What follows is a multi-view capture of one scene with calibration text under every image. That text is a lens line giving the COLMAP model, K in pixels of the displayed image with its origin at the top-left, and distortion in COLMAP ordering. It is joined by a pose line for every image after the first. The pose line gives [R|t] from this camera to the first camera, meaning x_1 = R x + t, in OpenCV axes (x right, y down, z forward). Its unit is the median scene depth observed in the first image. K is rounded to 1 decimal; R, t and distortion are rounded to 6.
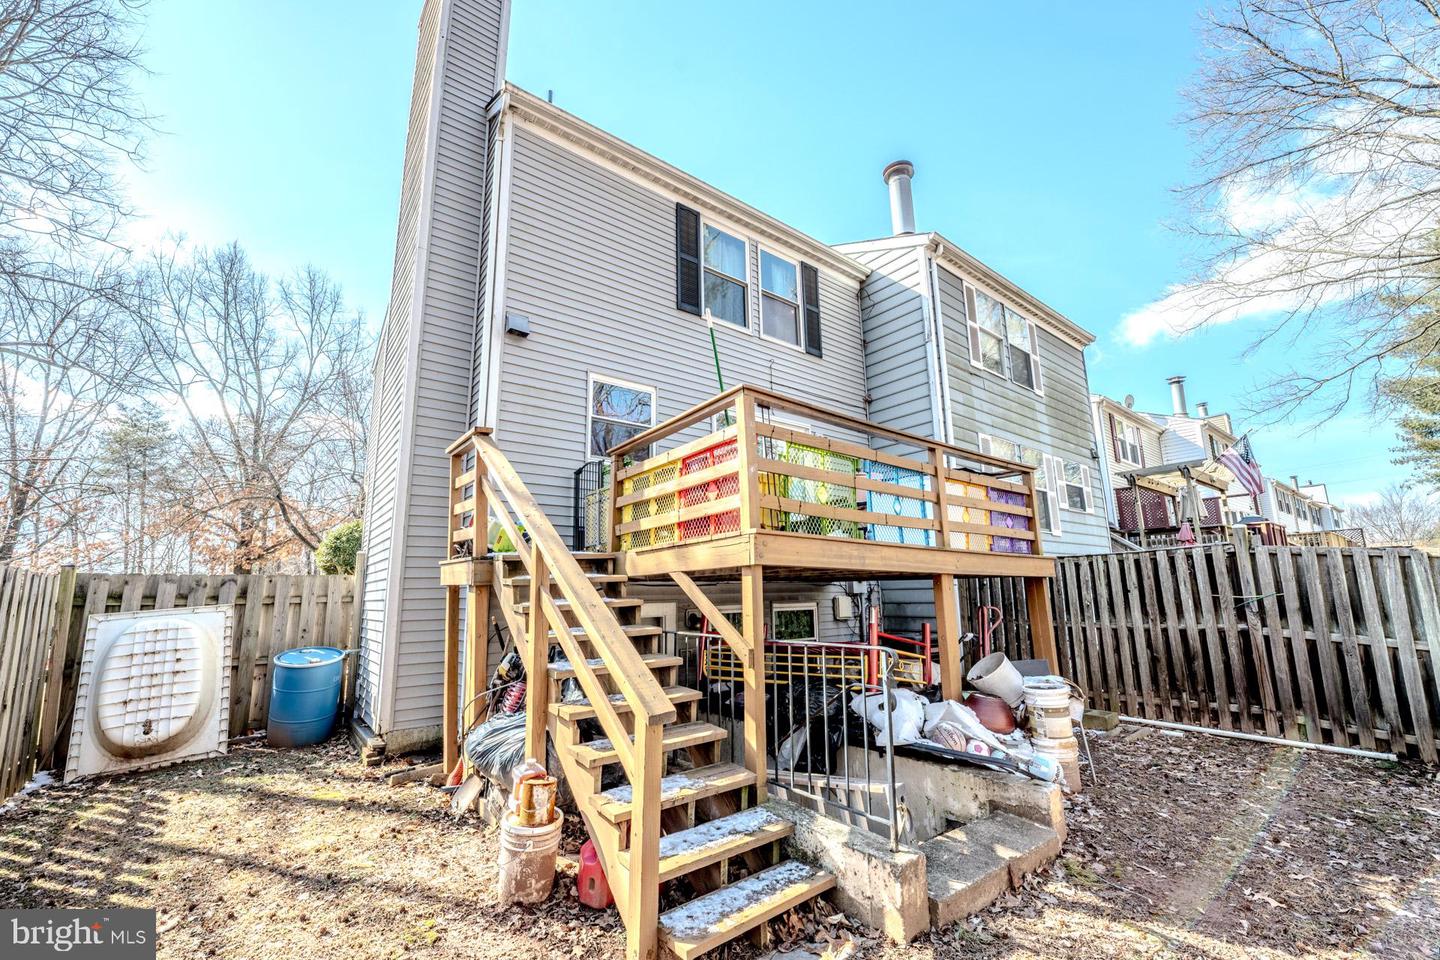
lens RADIAL K [[573.7, 0, 705.5], [0, 573.7, 488.3], [0, 0, 1]] dist [-0.000286, -0.000240]
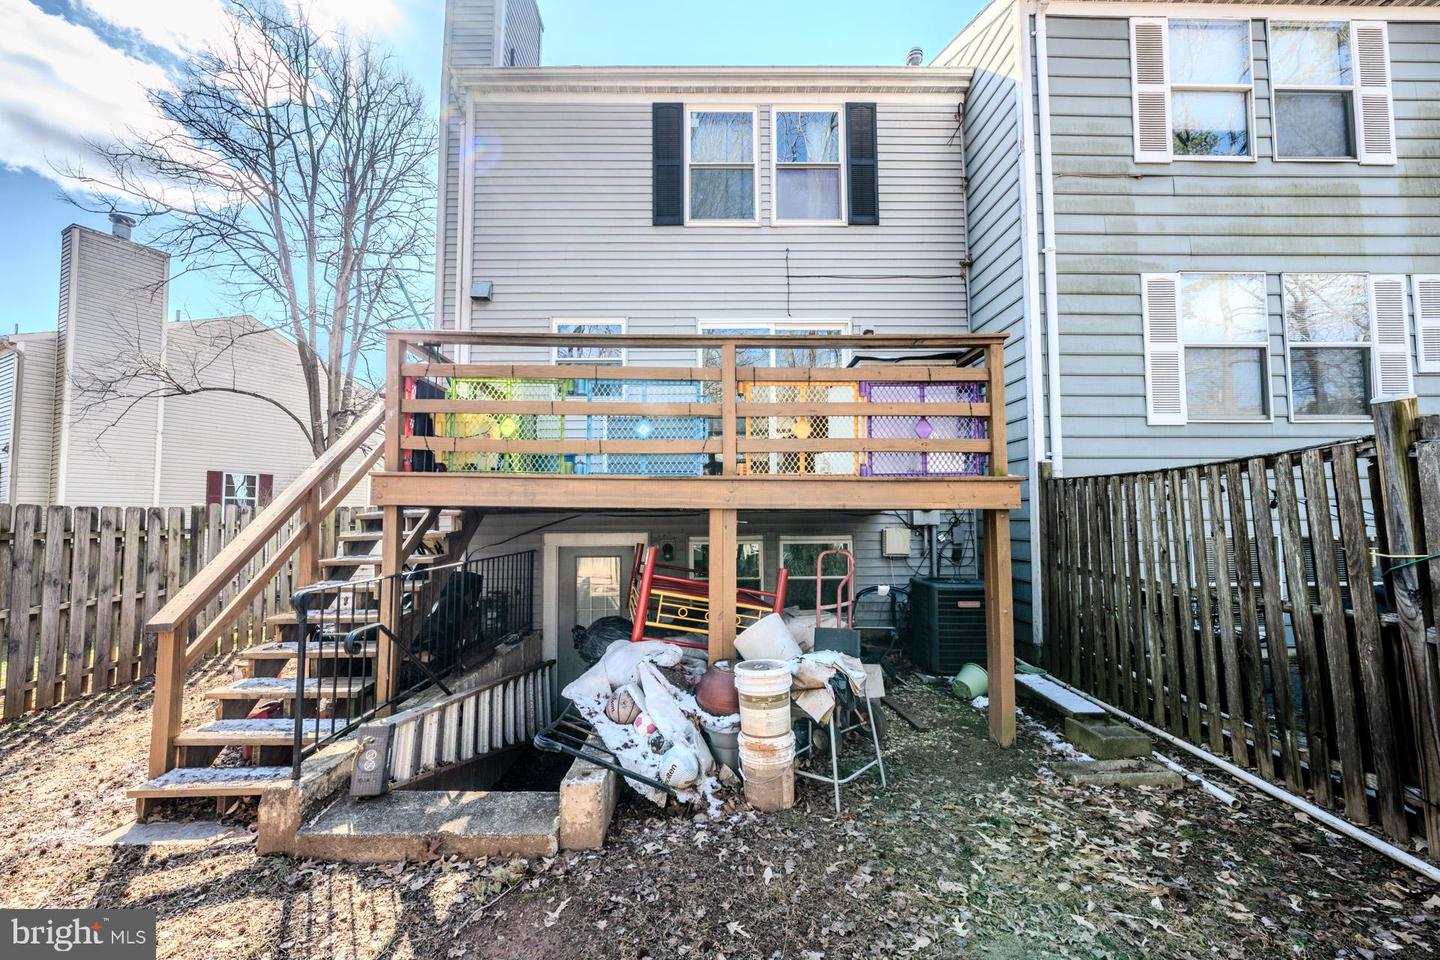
lens RADIAL K [[573.7, 0, 713.0], [0, 573.7, 484.7], [0, 0, 1]] dist [-0.000286, -0.000240]
pose [[0.803361, -0.024145, -0.595002, 0.546200], [0.102774, 0.989806, 0.098598, 0.024174], [0.586556, -0.140361, 0.797653, 0.234334]]
